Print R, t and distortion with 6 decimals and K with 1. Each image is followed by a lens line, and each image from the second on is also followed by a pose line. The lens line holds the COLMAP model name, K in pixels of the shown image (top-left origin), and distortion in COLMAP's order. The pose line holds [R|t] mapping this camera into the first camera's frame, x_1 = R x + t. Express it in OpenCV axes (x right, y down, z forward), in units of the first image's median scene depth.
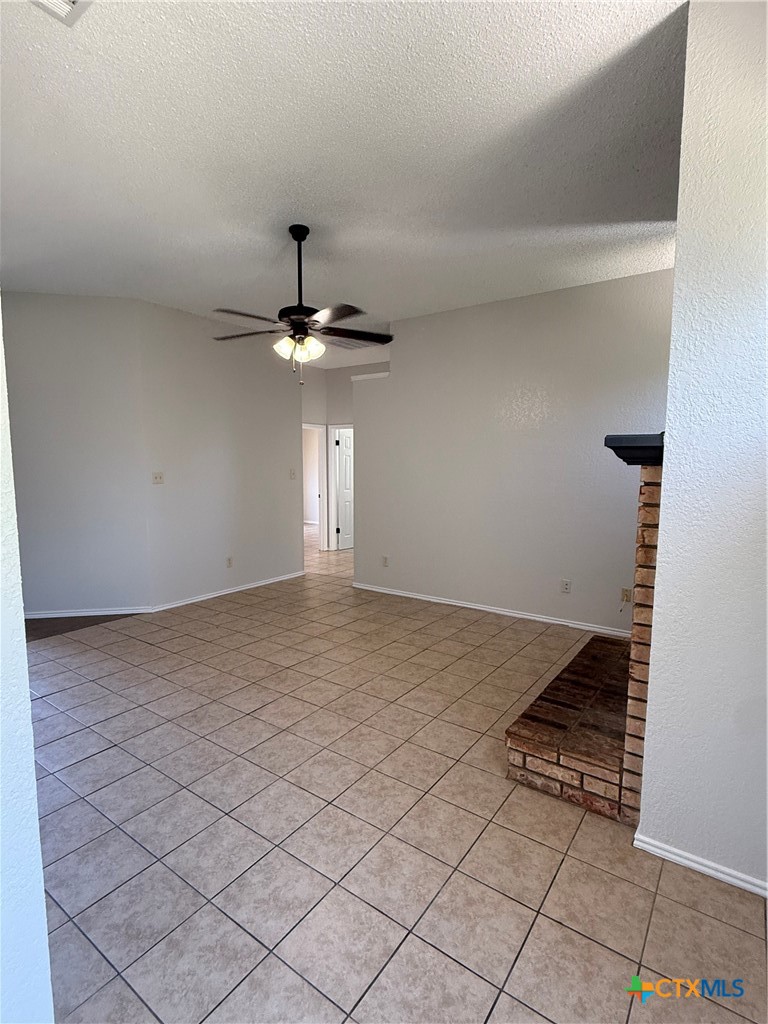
lens RADIAL K [[512.1, 0, 387.2], [0, 512.1, 516.4], [0, 0, 1]] dist [-0.002104, 0.000985]
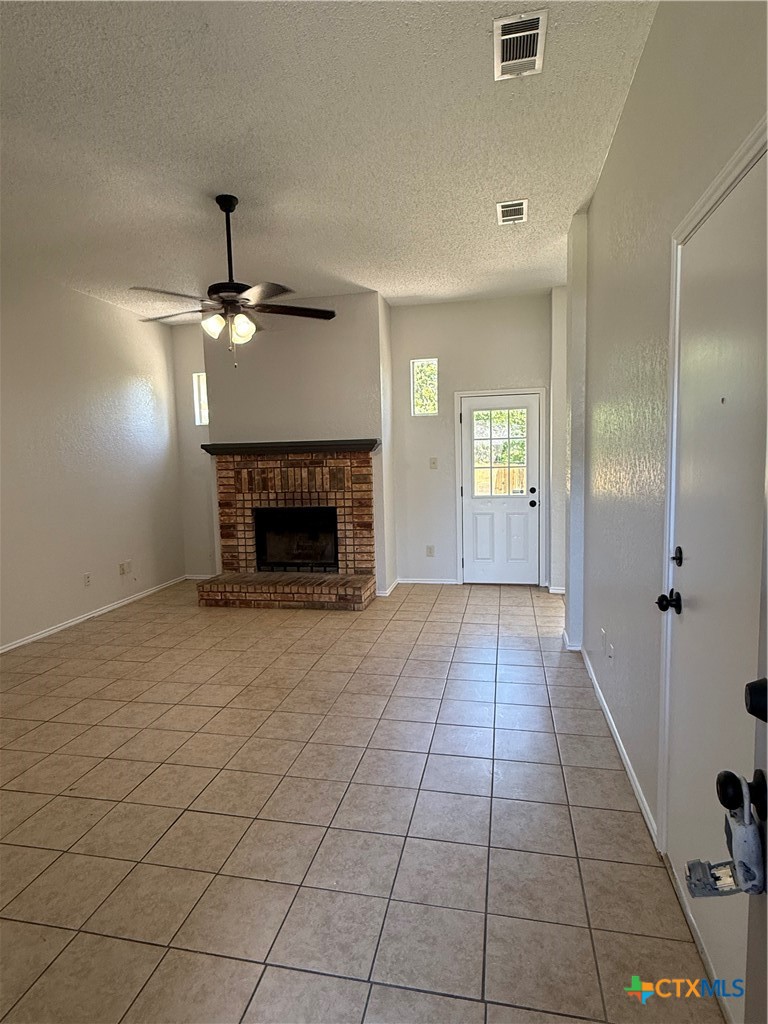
lens RADIAL K [[573.2, 0, 384.3], [0, 573.2, 512.8], [0, 0, 1]] dist [0.001304, -0.001966]
pose [[-0.399147, -0.084213, 0.913012, -1.244793], [0.122744, 0.981902, 0.144229, -0.115463], [-0.908634, 0.169635, -0.381586, 1.193119]]
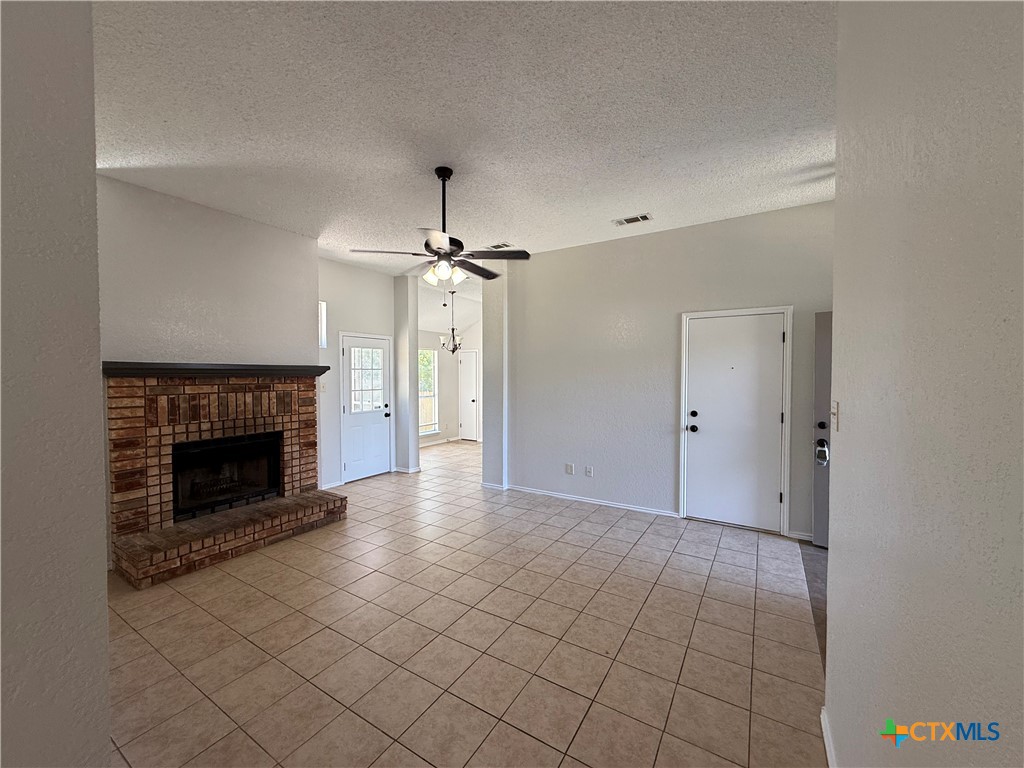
lens RADIAL K [[408.2, 0, 511.6], [0, 408.2, 382.7], [0, 0, 1]] dist [-0.003408, 0.000725]
pose [[-0.998105, 0.002055, -0.061503, -0.256935], [-0.005724, 0.992009, 0.126036, -0.205012], [0.061270, 0.126149, -0.990117, 1.901270]]
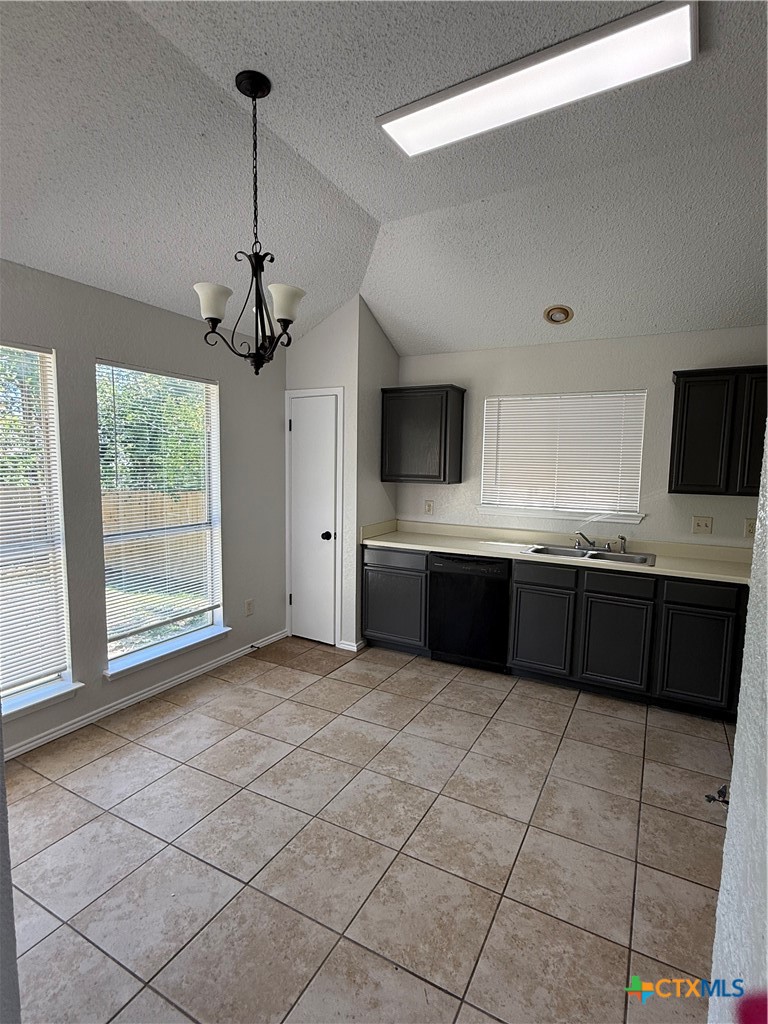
lens RADIAL K [[512.1, 0, 383.8], [0, 512.1, 512.5], [0, 0, 1]] dist [-0.002104, 0.000985]
pose [[-0.993118, -0.006717, -0.116923, -0.161115], [-0.030540, 0.978667, 0.203171, -0.041619], [0.113063, 0.205344, -0.972137, 0.365746]]
